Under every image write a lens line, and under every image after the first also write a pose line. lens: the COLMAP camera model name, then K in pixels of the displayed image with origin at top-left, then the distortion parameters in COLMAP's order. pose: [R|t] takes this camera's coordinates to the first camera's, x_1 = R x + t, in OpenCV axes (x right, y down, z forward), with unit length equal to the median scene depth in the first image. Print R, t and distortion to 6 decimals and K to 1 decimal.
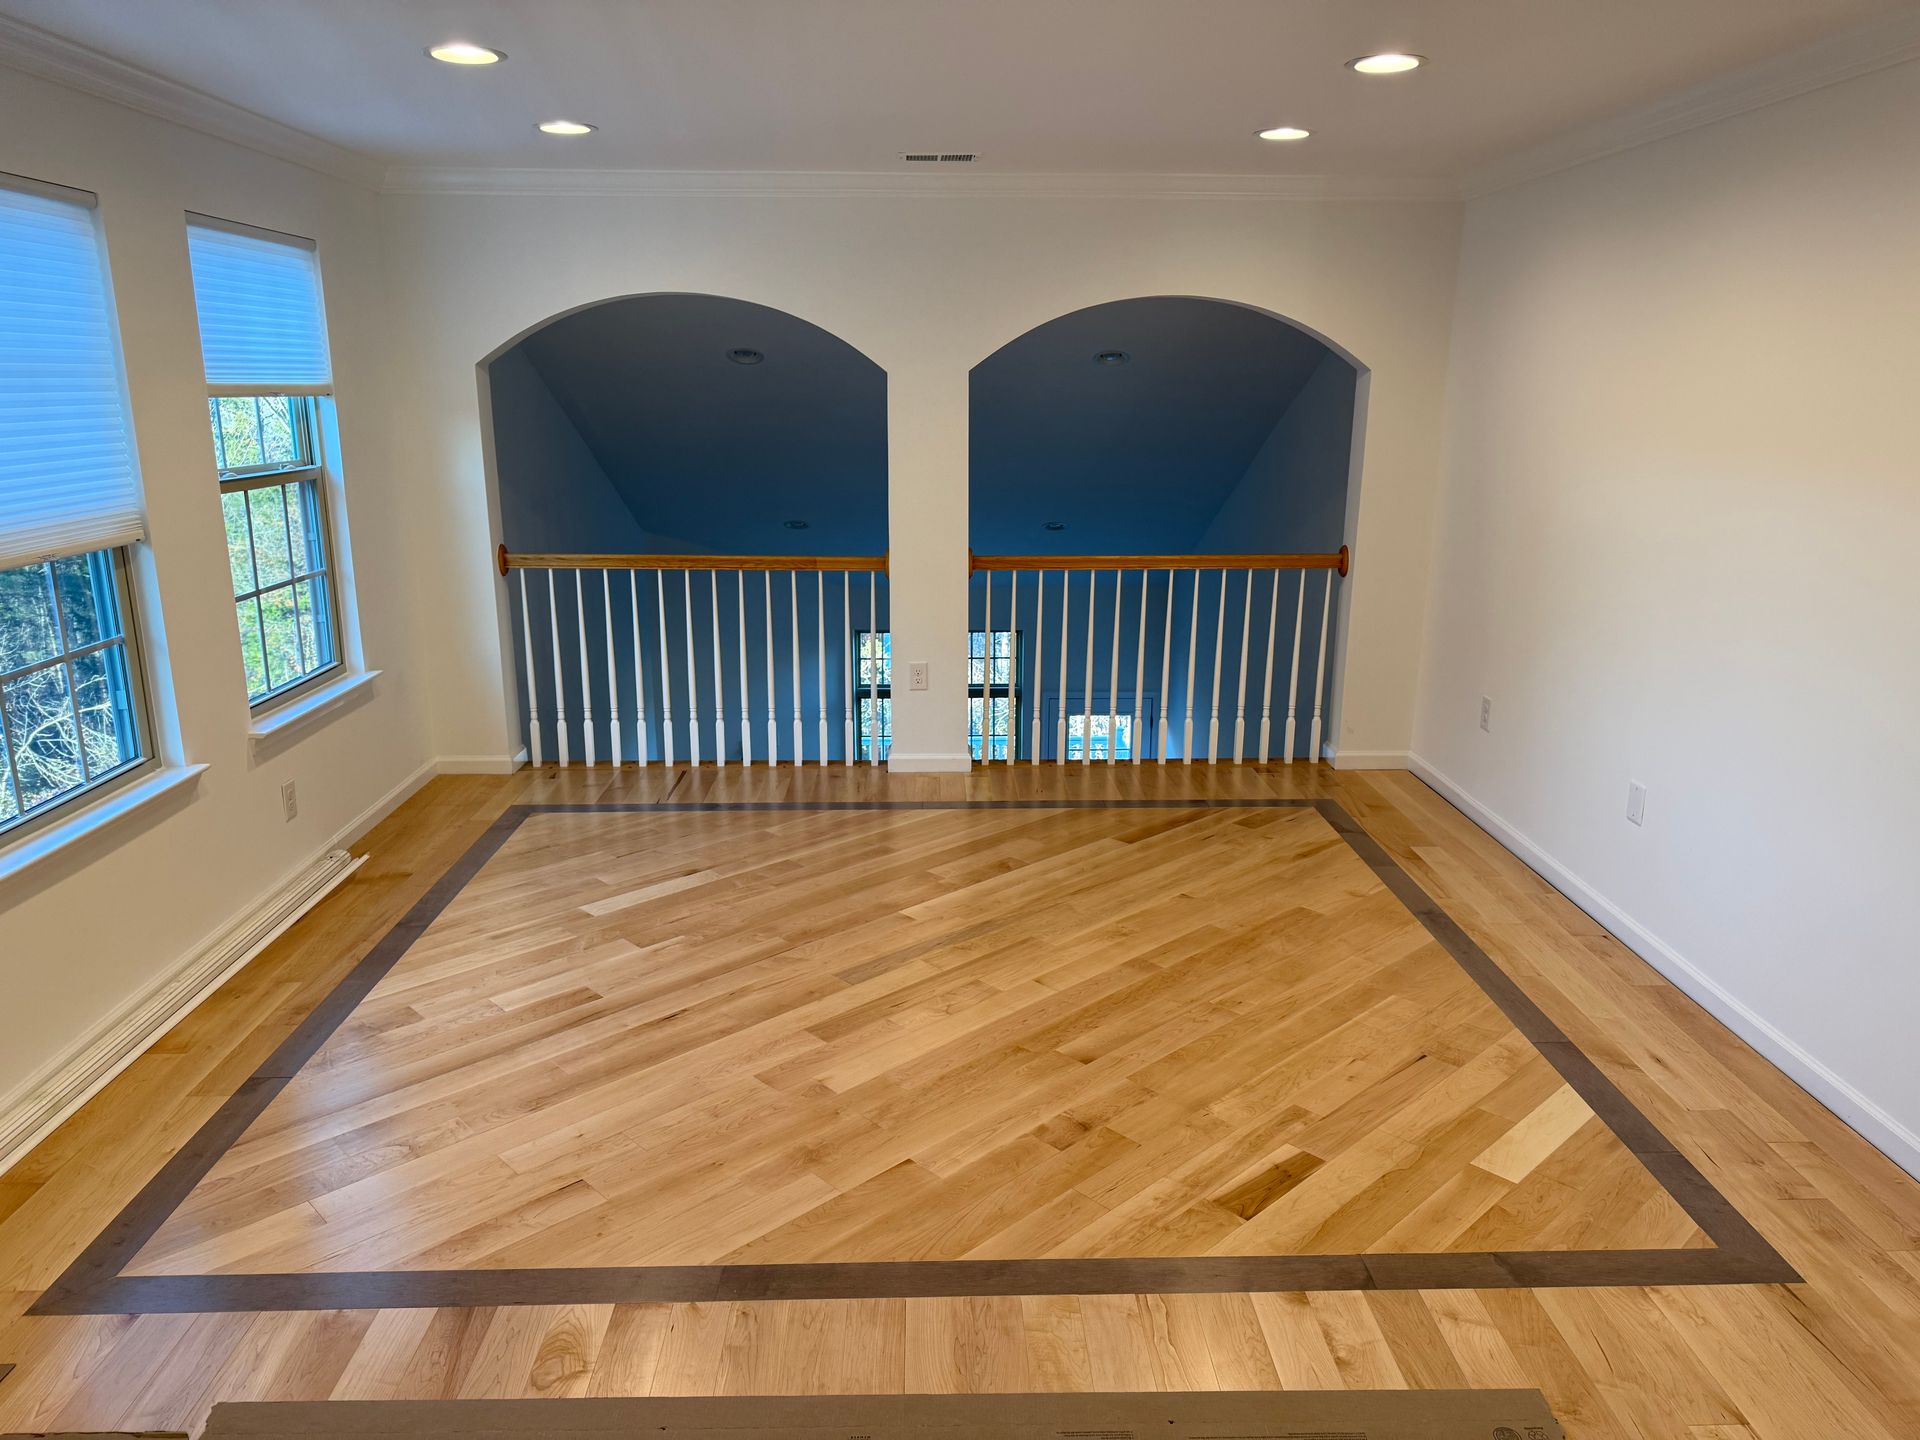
lens RADIAL K [[1336.5, 0, 960.0], [0, 1336.5, 720.0], [0, 0, 1]] dist [0.119060, -0.171122]
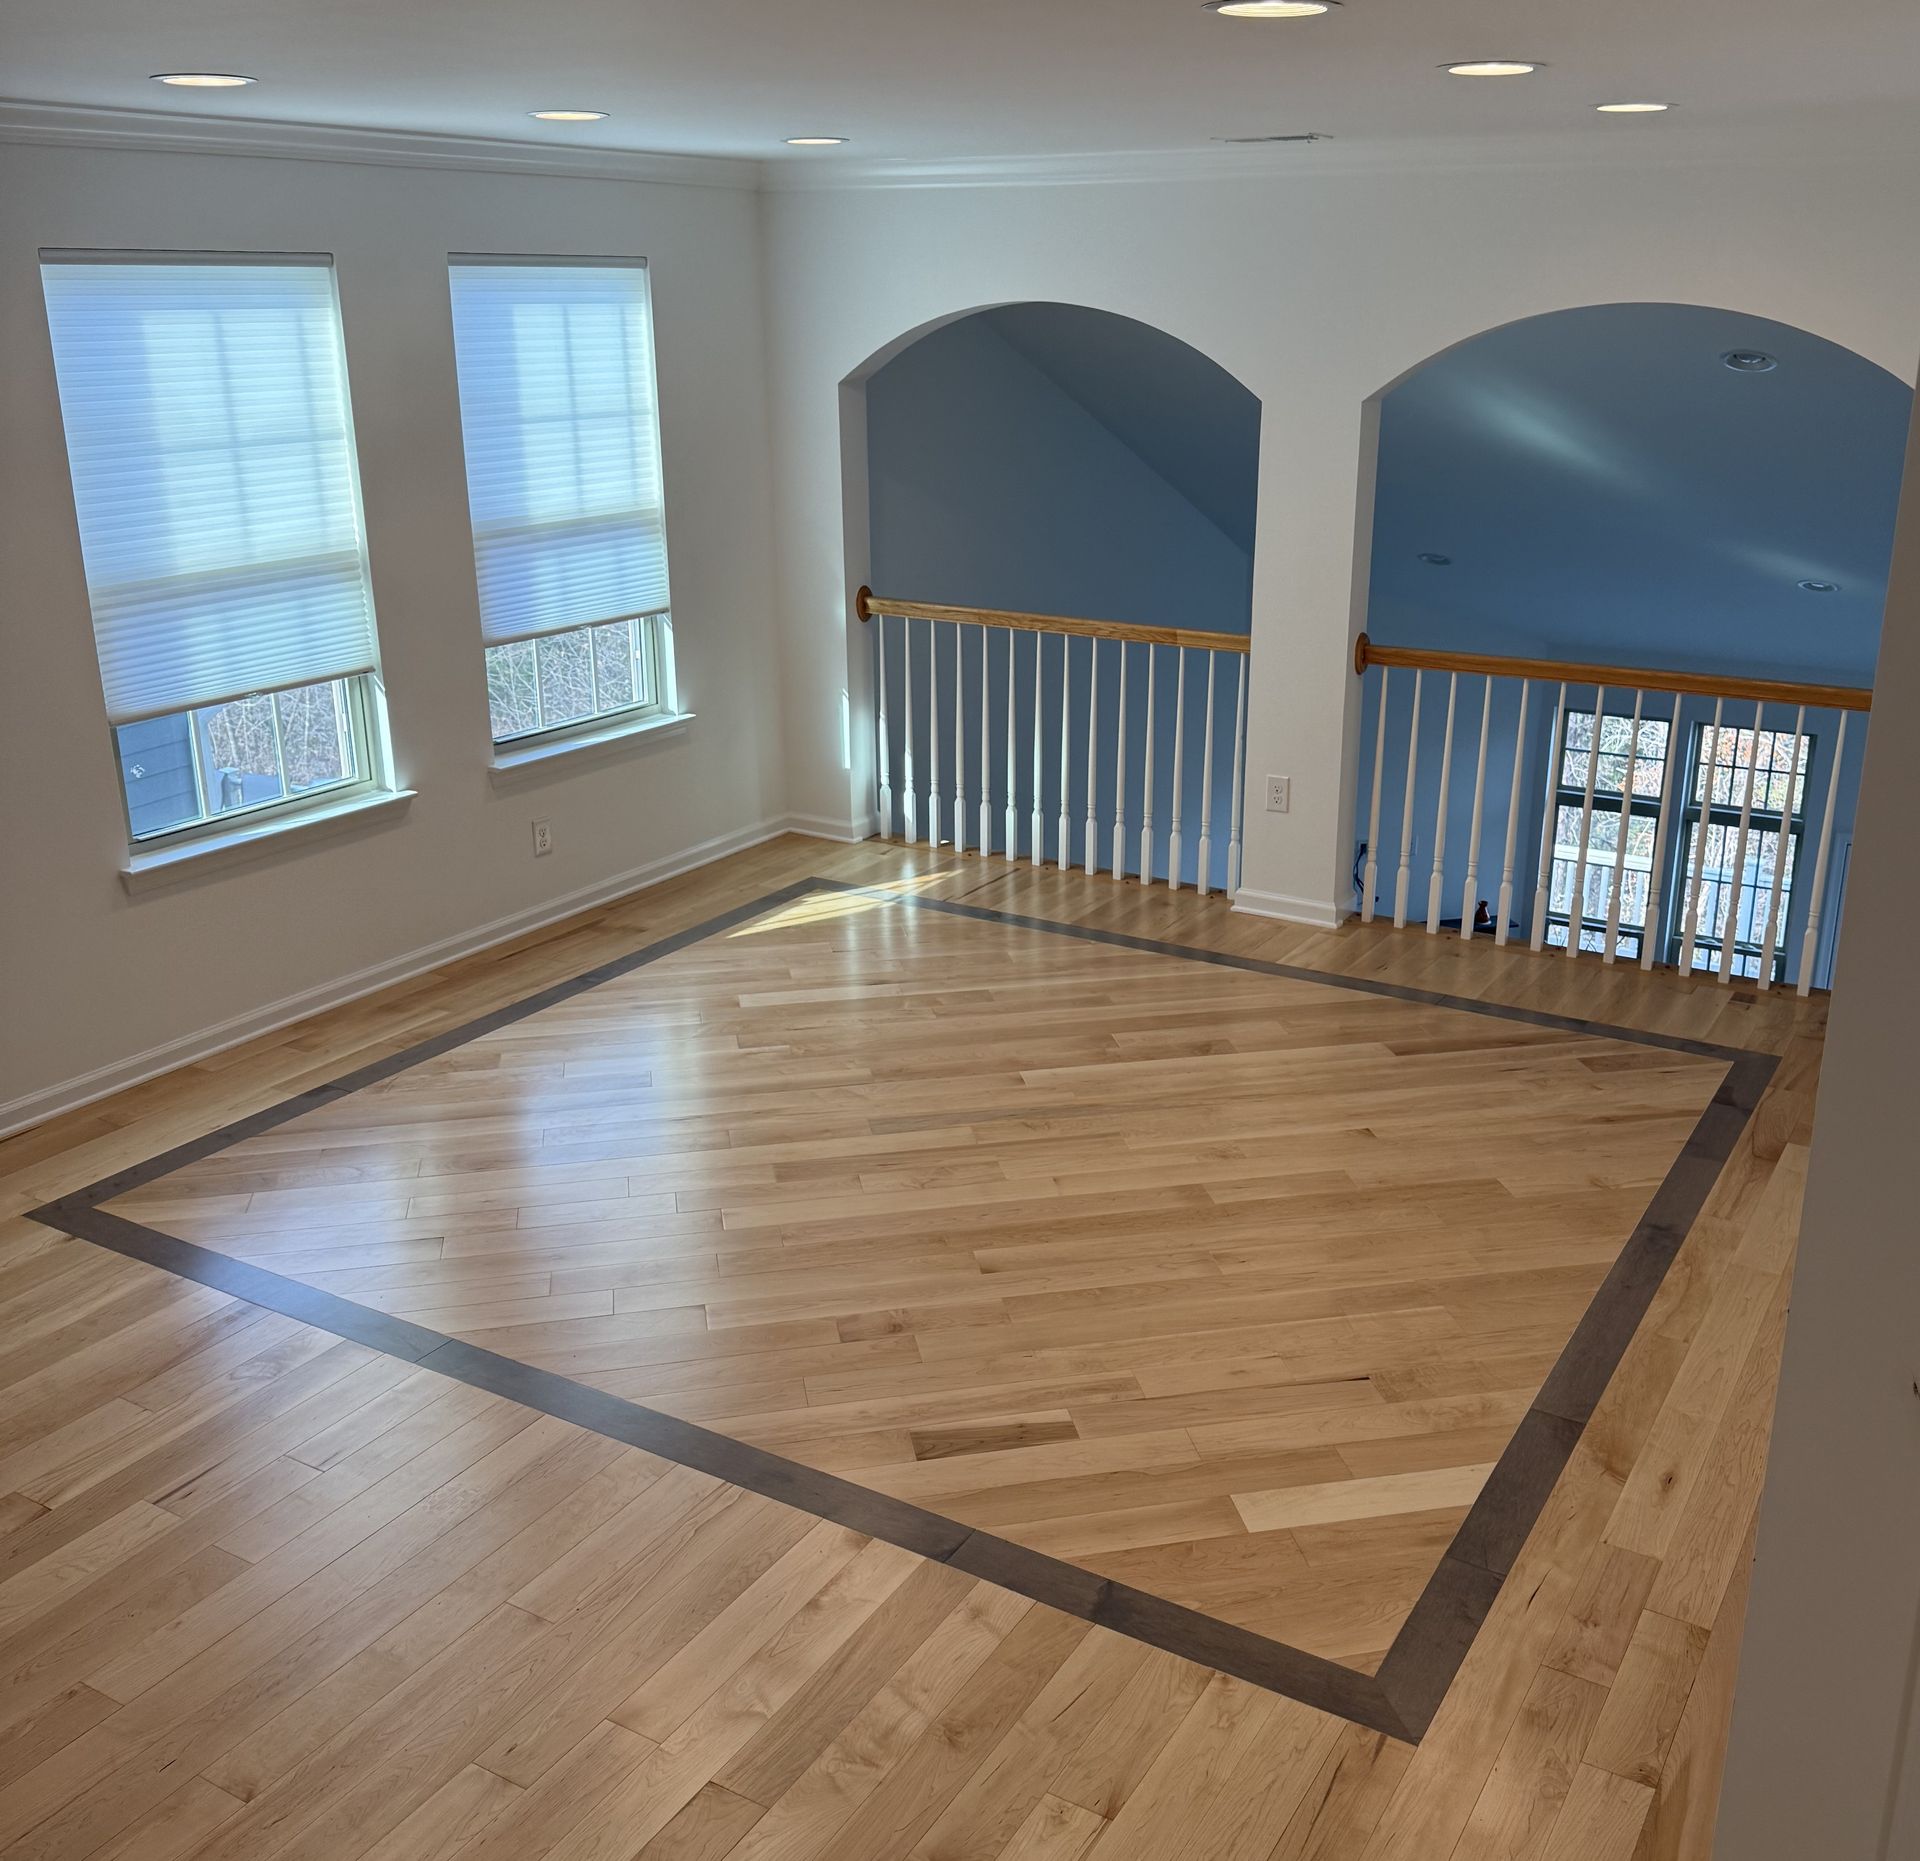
lens RADIAL K [[1862.9, 0, 1036.4], [0, 1862.9, 924.1], [0, 0, 1]] dist [0.121206, -0.277228]
pose [[0.848216, 0.168905, -0.501996, 0.538740], [-0.129760, 0.985174, 0.112225, -0.082692], [0.513509, -0.030052, 0.857558, -0.005908]]
